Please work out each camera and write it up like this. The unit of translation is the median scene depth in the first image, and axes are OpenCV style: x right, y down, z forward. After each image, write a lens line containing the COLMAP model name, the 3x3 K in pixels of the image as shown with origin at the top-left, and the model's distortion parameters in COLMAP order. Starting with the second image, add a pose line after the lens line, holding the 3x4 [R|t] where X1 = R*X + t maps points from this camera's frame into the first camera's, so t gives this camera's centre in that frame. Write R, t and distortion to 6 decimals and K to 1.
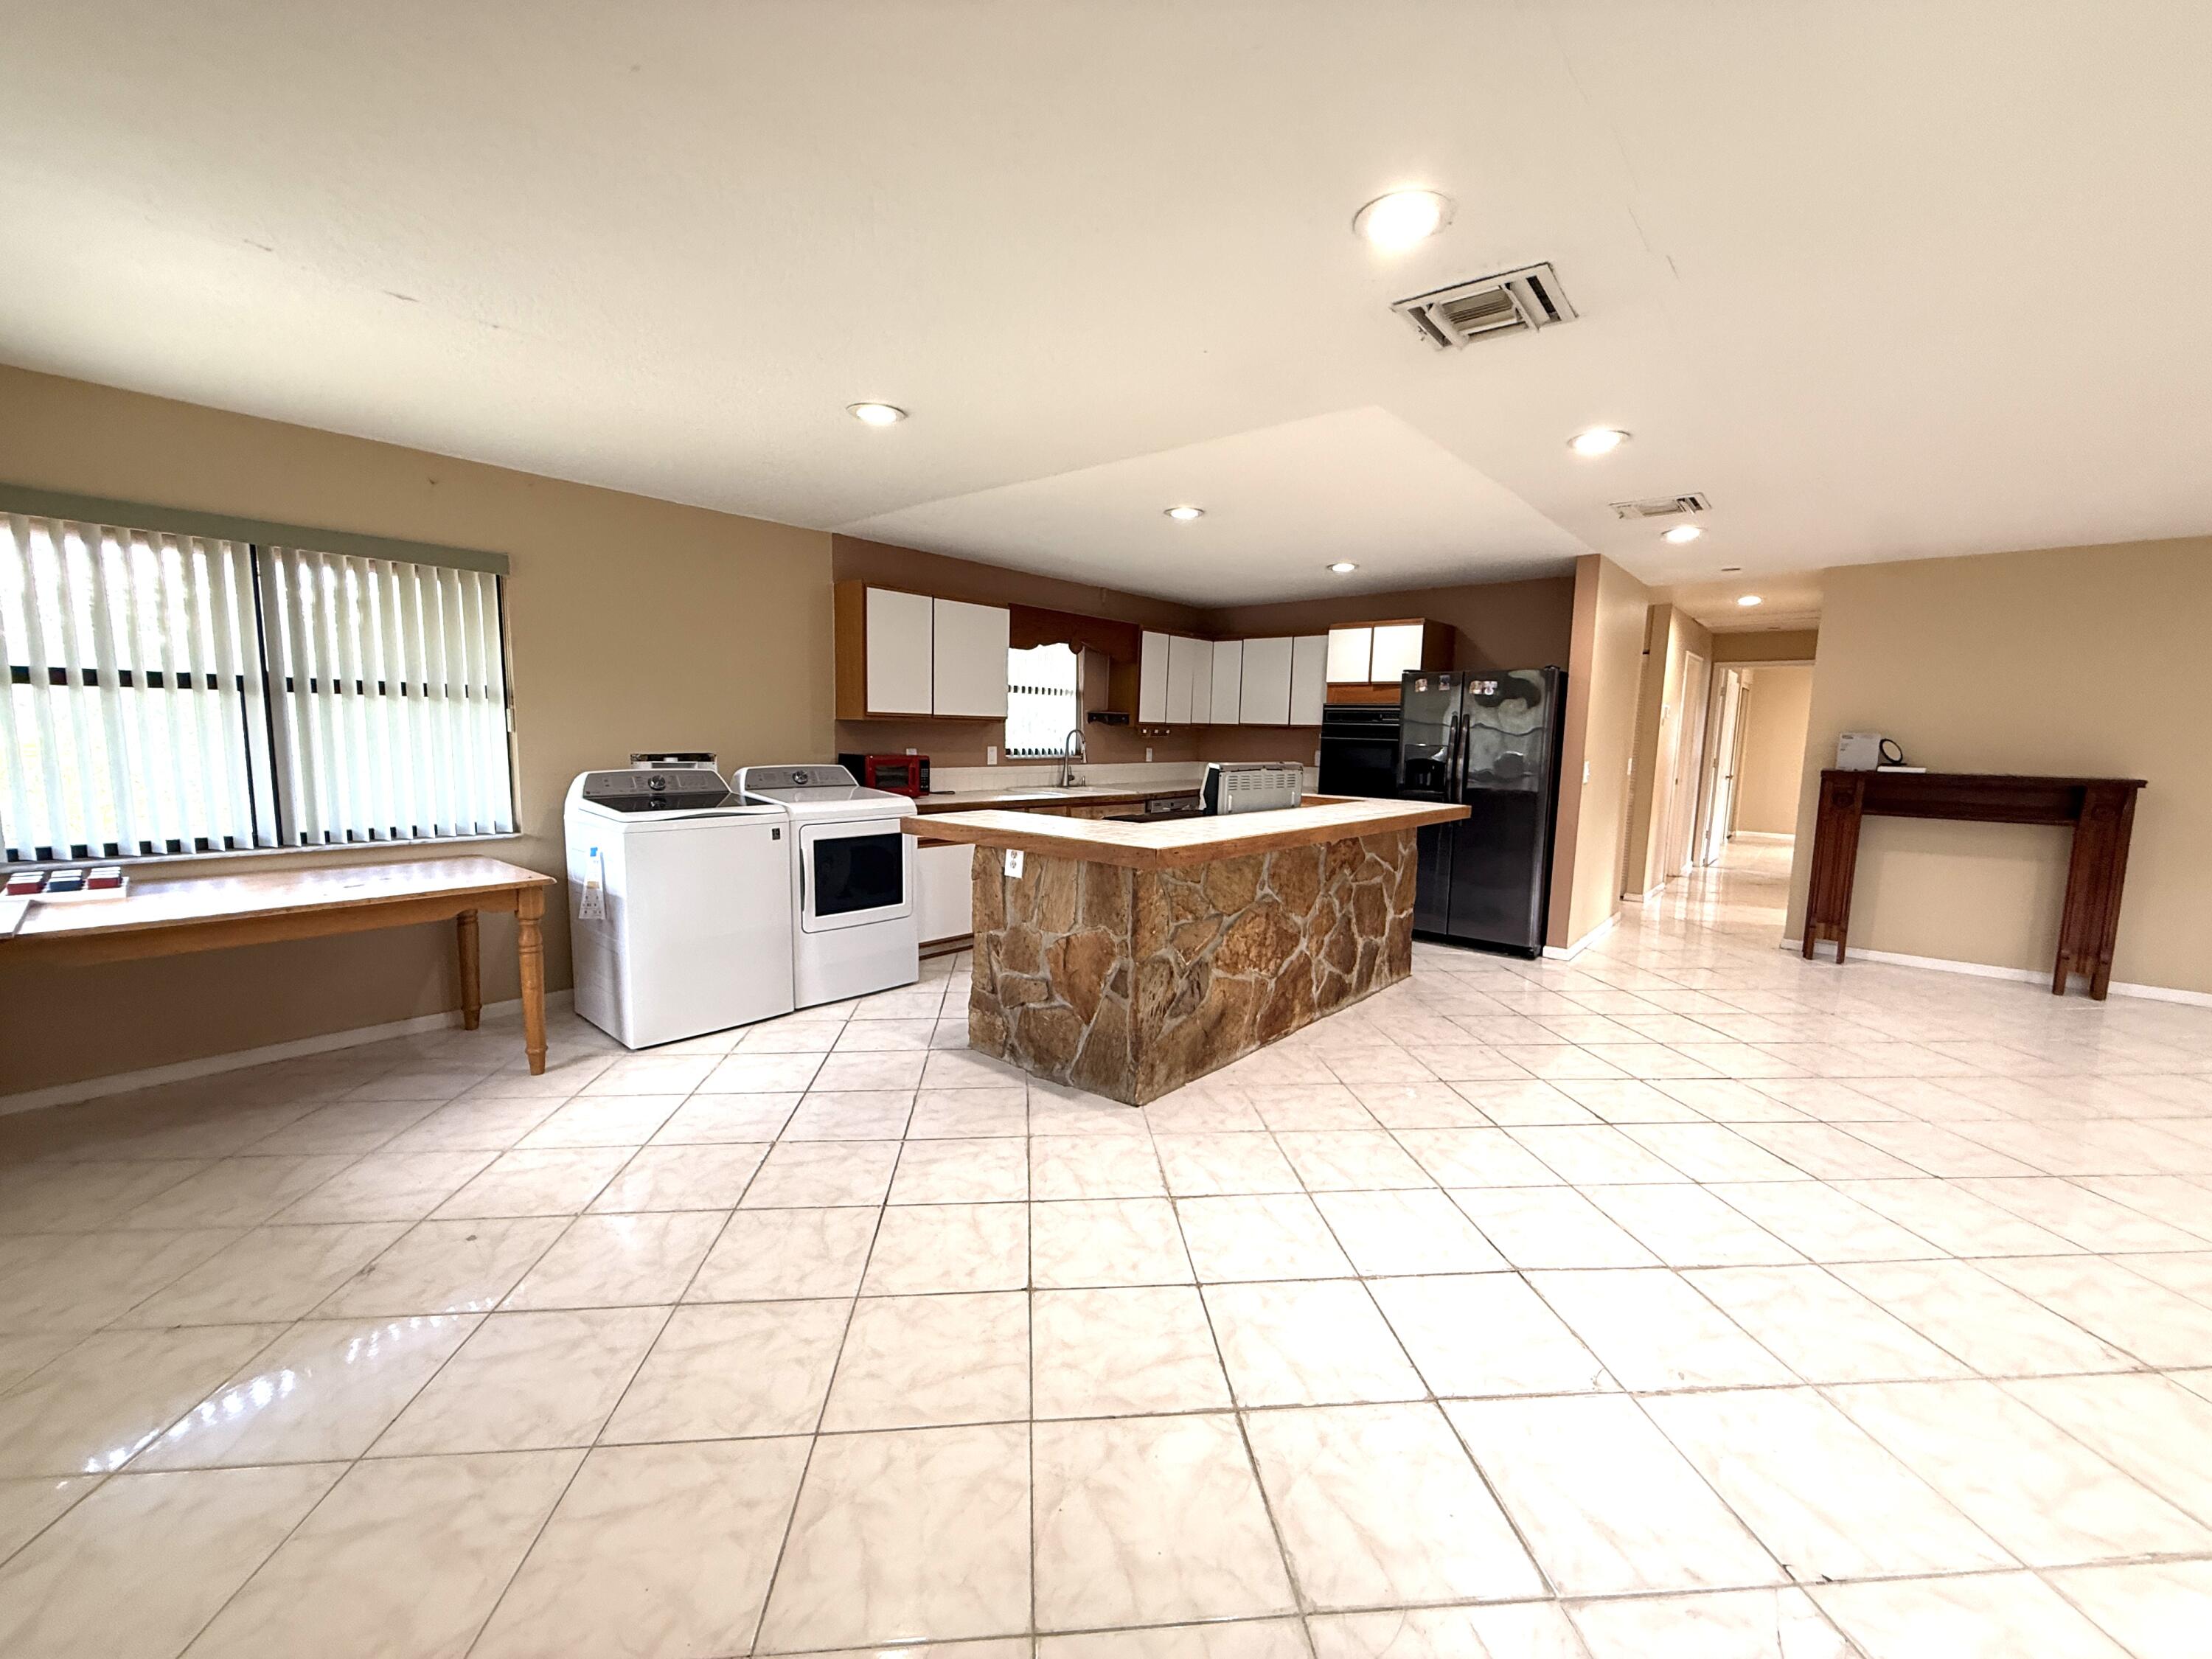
lens RADIAL K [[881.5, 0, 1098.0], [0, 881.5, 841.5], [0, 0, 1]] dist [-0.000443, 0.000023]
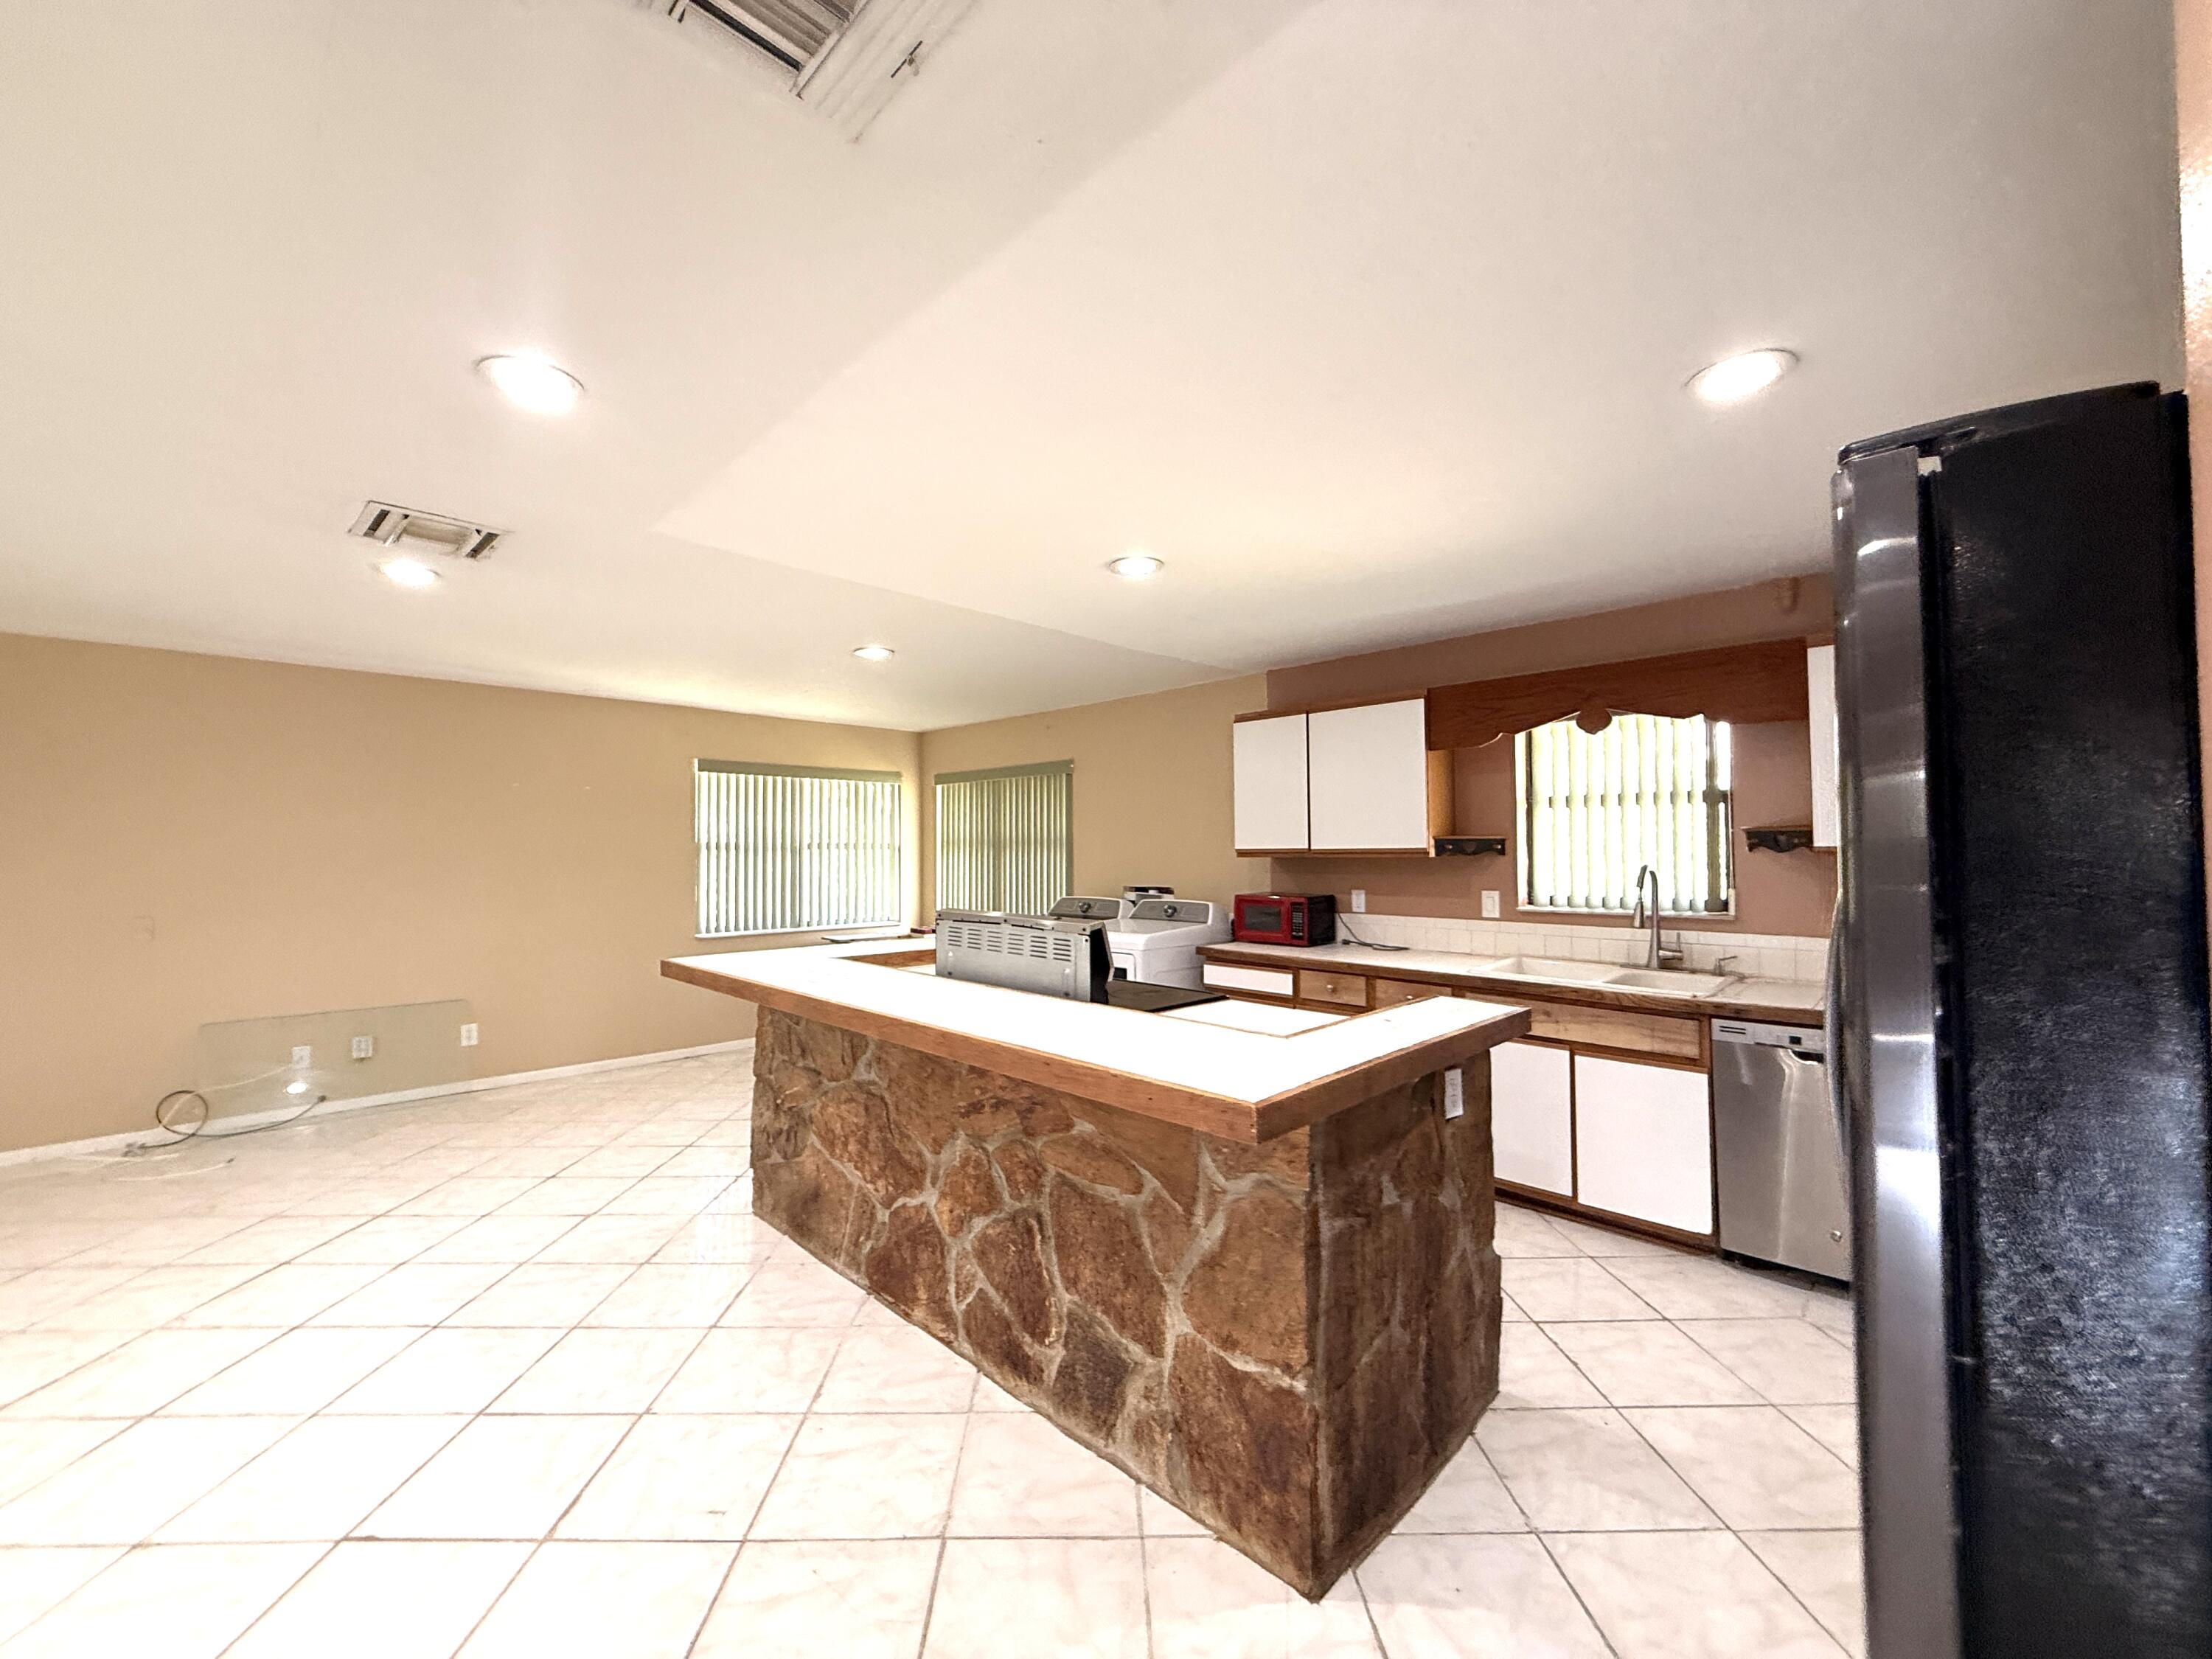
lens RADIAL K [[881.5, 0, 1105.0], [0, 881.5, 836.1], [0, 0, 1]] dist [-0.000443, 0.000023]
pose [[-0.068772, -0.039914, -0.996834, 0.834210], [-0.123179, 0.991893, -0.031218, -0.132976], [0.989999, 0.120642, -0.073132, 1.087408]]
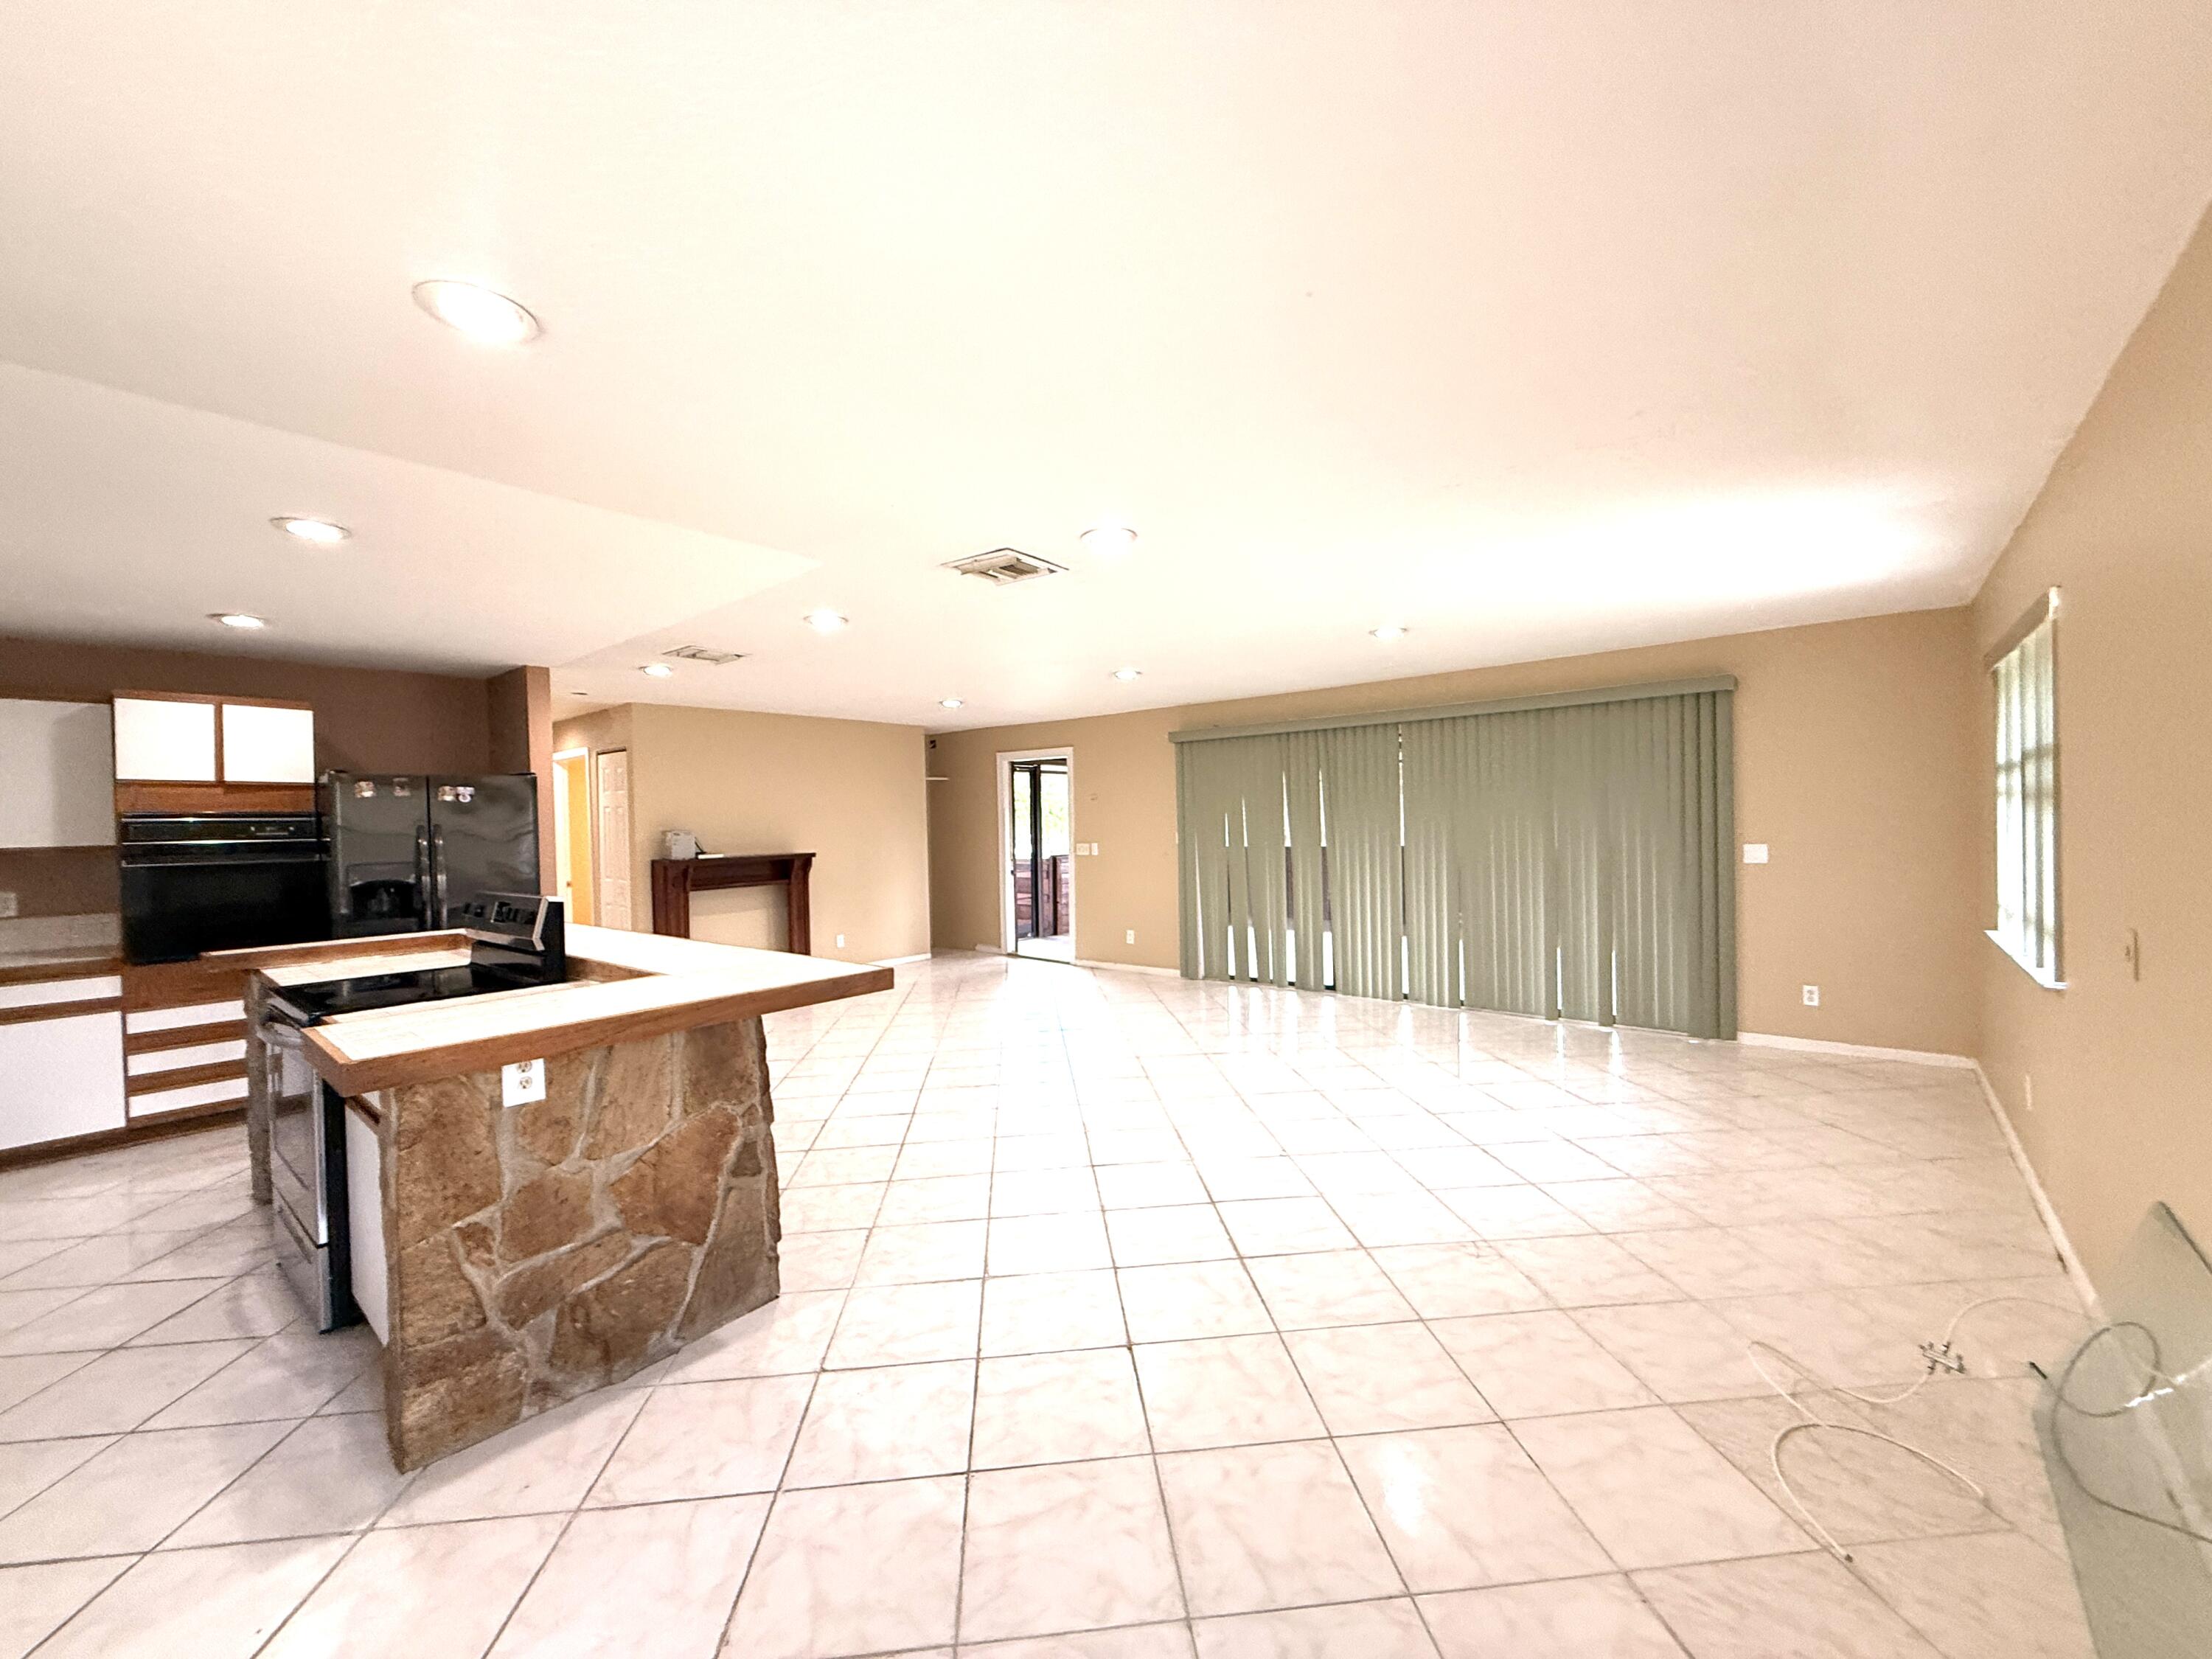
lens RADIAL K [[881.5, 0, 1102.5], [0, 881.5, 823.7], [0, 0, 1]] dist [-0.000443, 0.000023]
pose [[-0.013617, -0.024533, 0.999606, -0.592187], [0.149175, 0.988461, 0.026291, -0.091284], [-0.988717, 0.149475, -0.009800, 0.473674]]
